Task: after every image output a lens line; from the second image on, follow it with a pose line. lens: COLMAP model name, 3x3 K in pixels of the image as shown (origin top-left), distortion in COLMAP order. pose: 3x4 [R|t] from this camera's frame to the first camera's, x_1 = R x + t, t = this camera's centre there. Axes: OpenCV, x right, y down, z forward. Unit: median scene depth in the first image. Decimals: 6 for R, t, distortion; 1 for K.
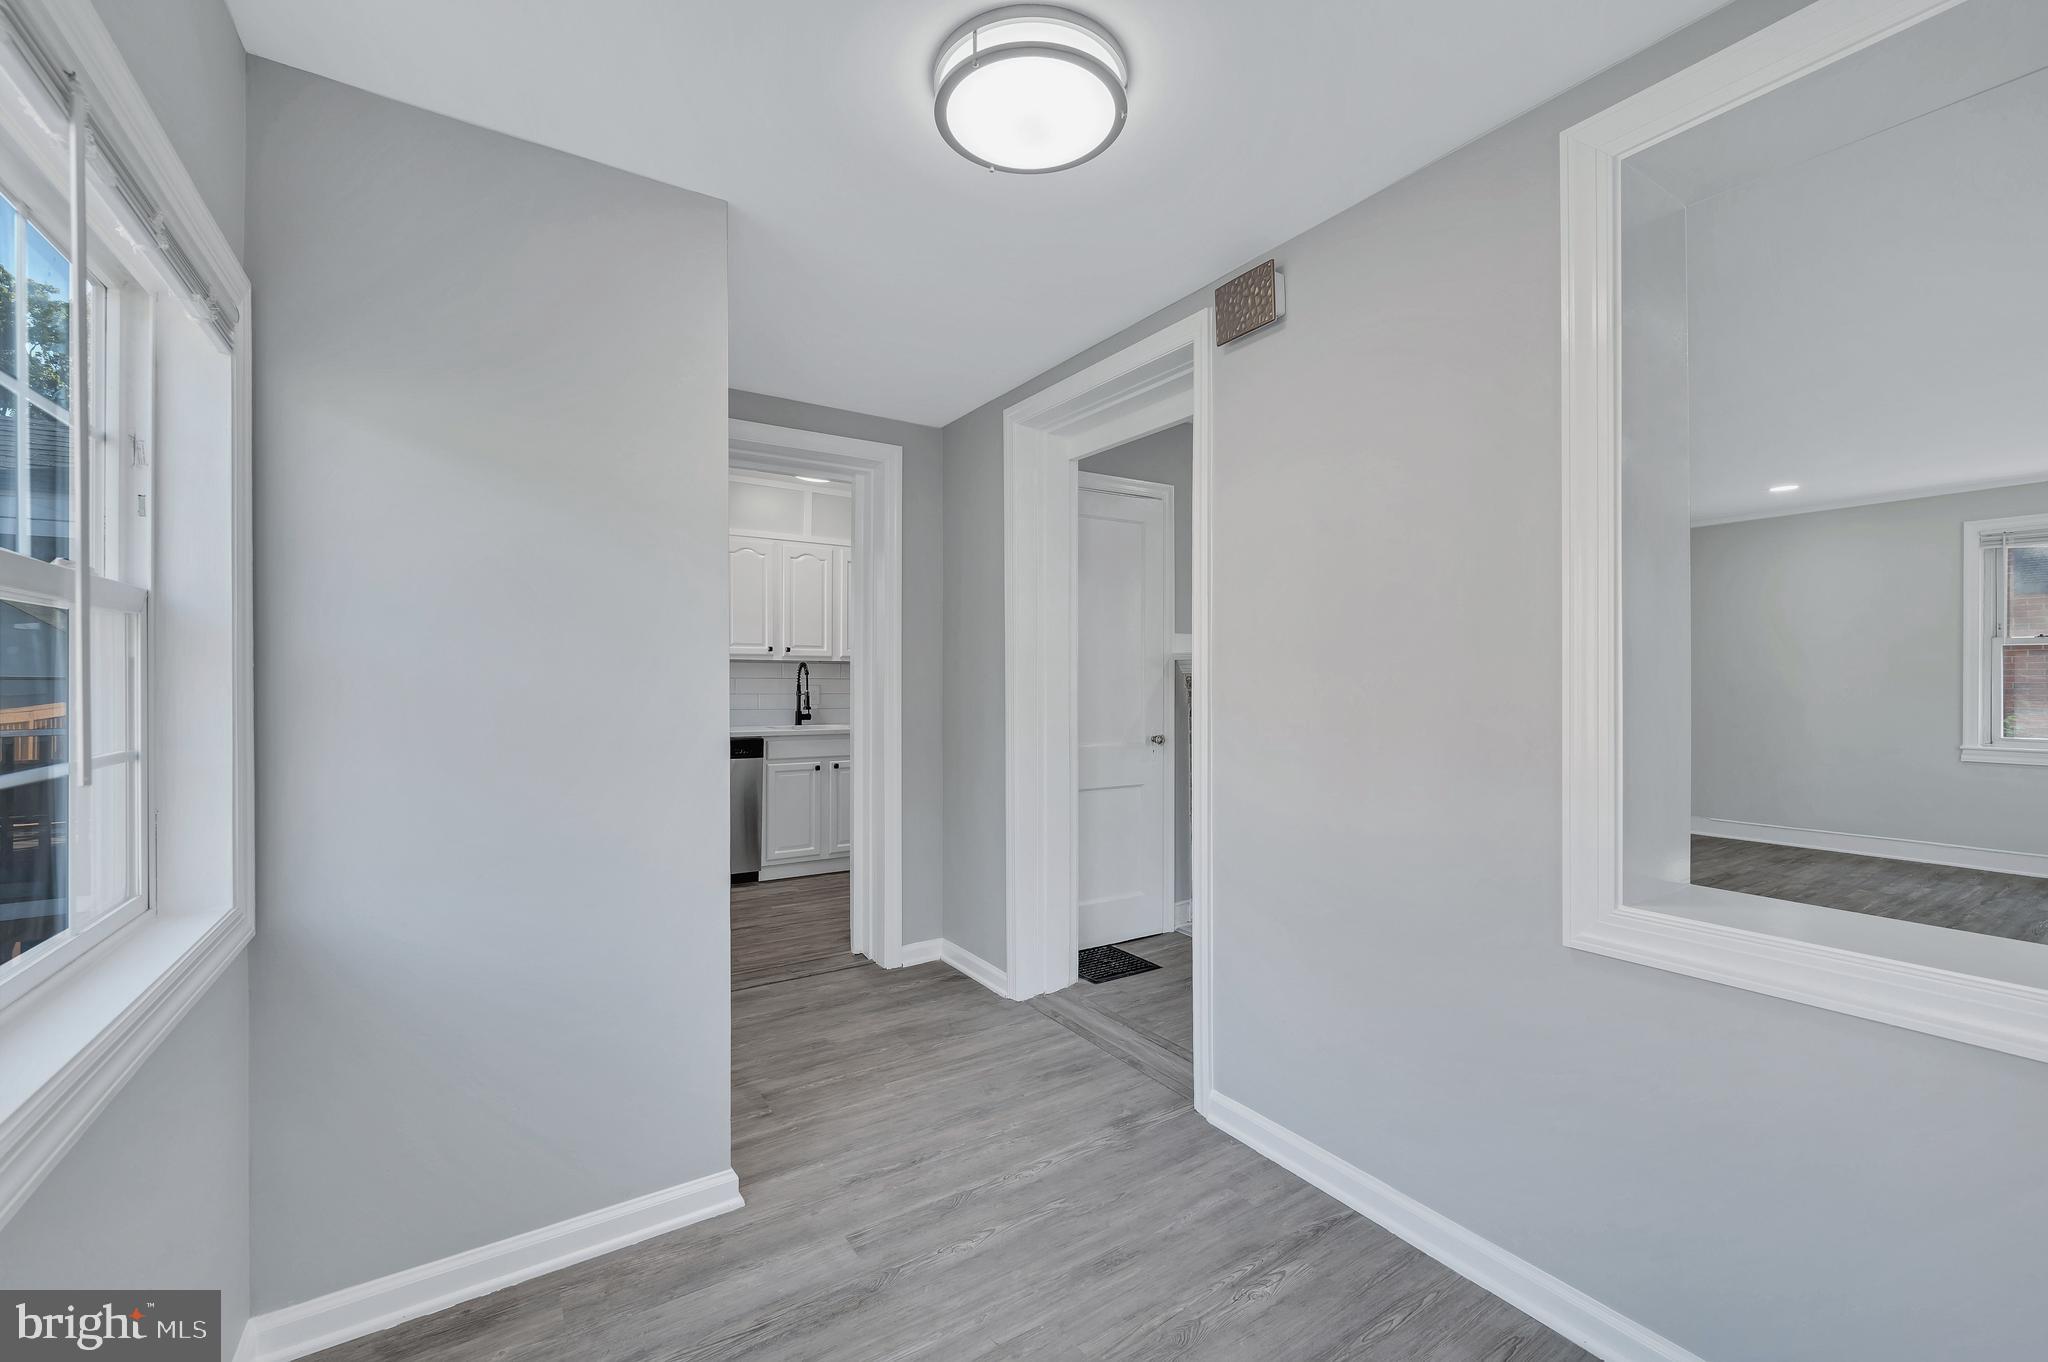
lens RADIAL K [[859.1, 0, 1025.5], [0, 859.1, 684.9], [0, 0, 1]] dist [0.000166, 0.000074]
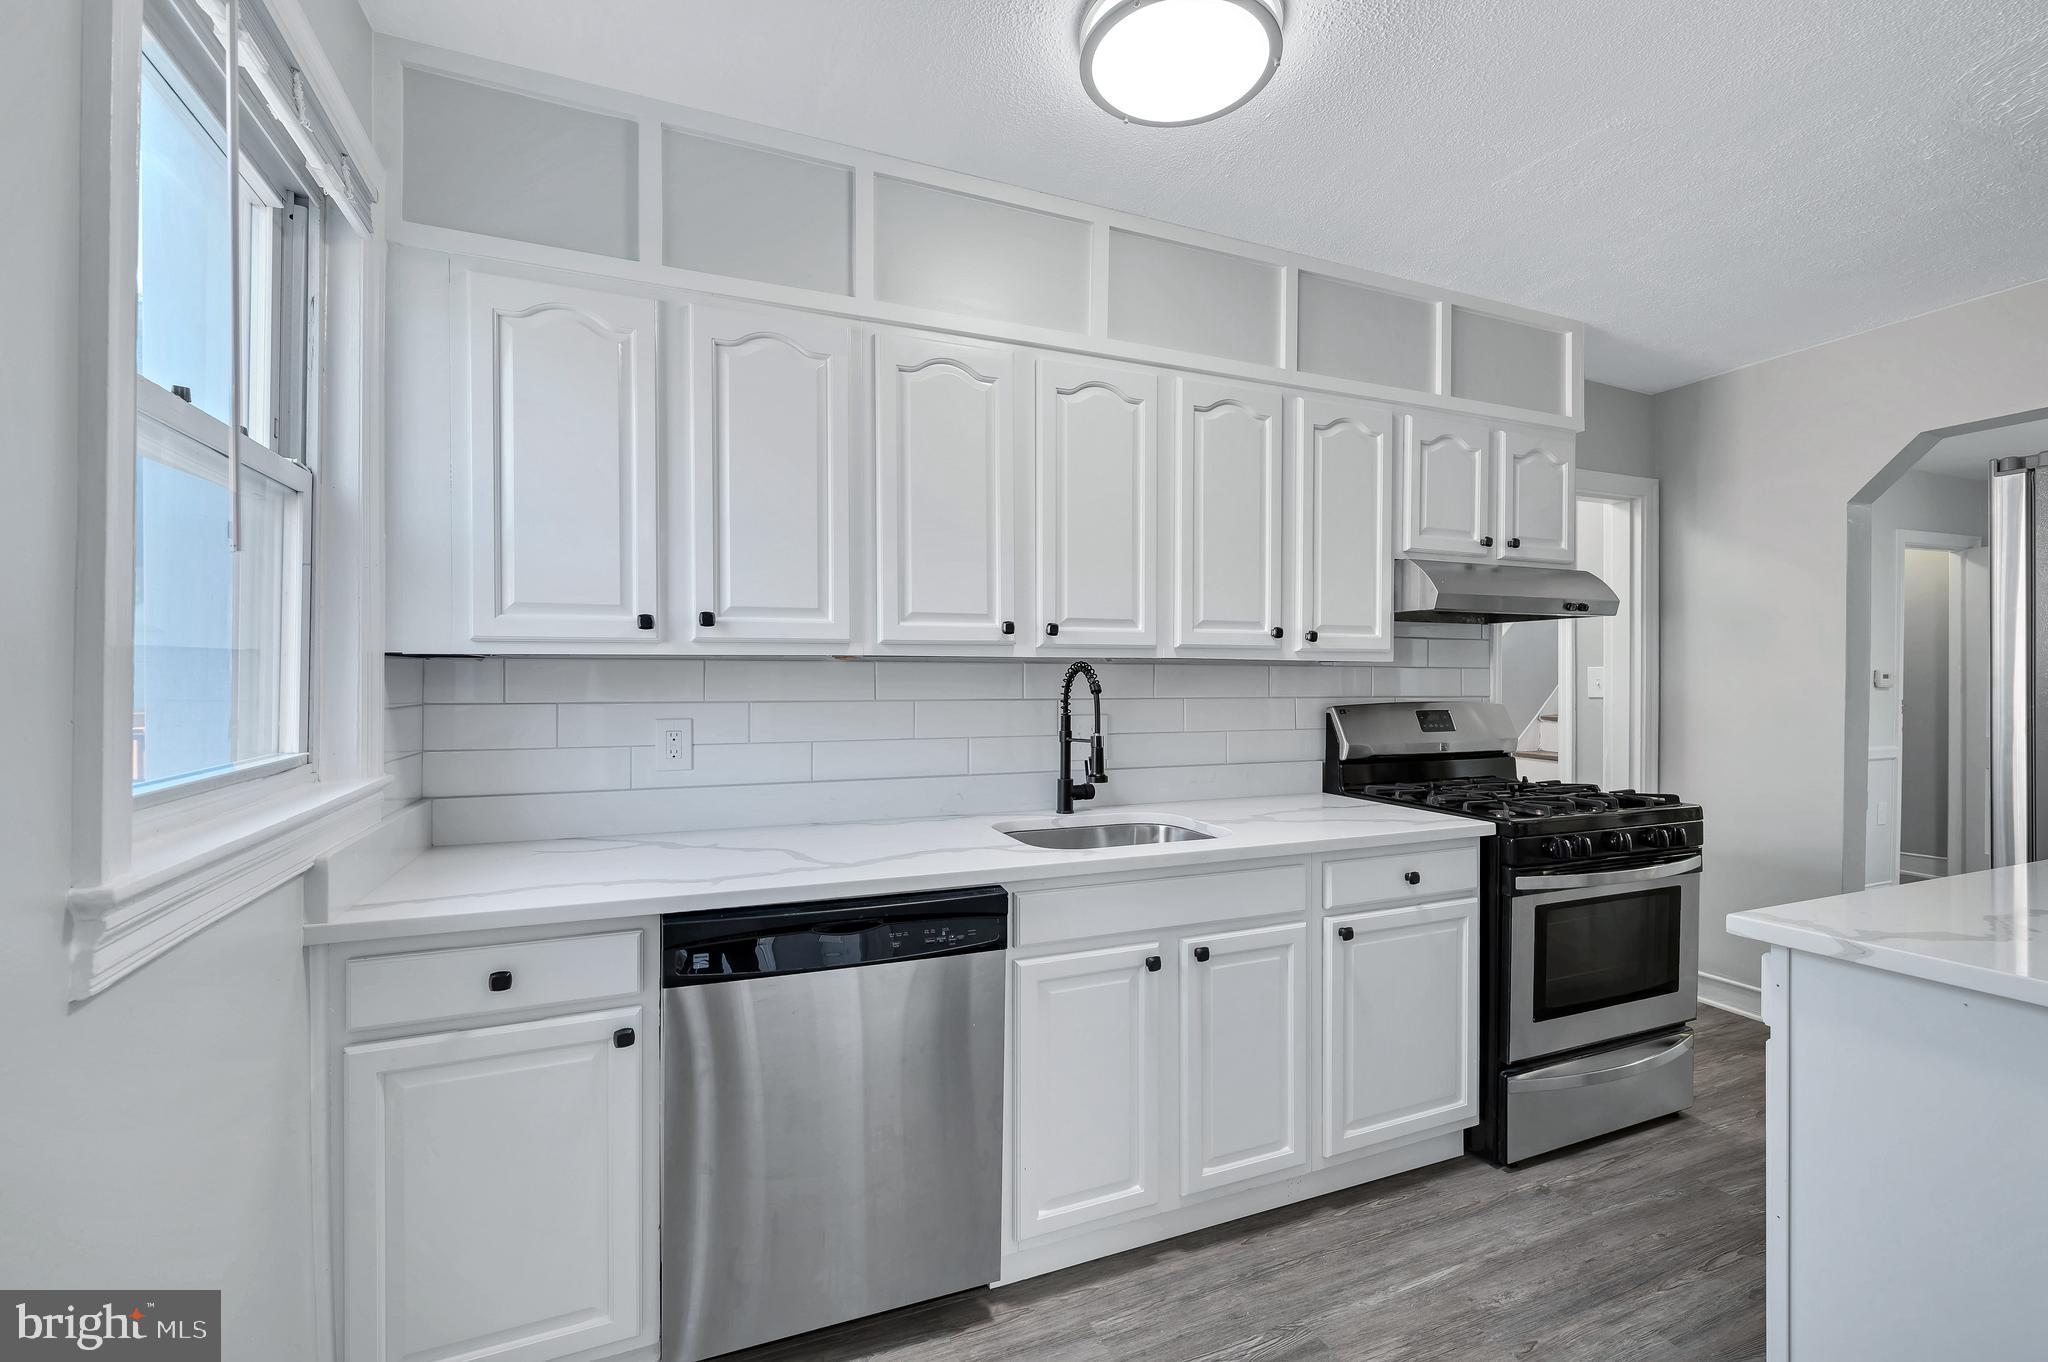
lens RADIAL K [[859.1, 0, 1018.5], [0, 859.1, 674.0], [0, 0, 1]] dist [0.000166, 0.000074]
pose [[0.985658, -0.002410, -0.168741, -0.222596], [0.004016, 0.999950, 0.009174, -0.024284], [0.168710, -0.009720, 0.985618, 0.605145]]
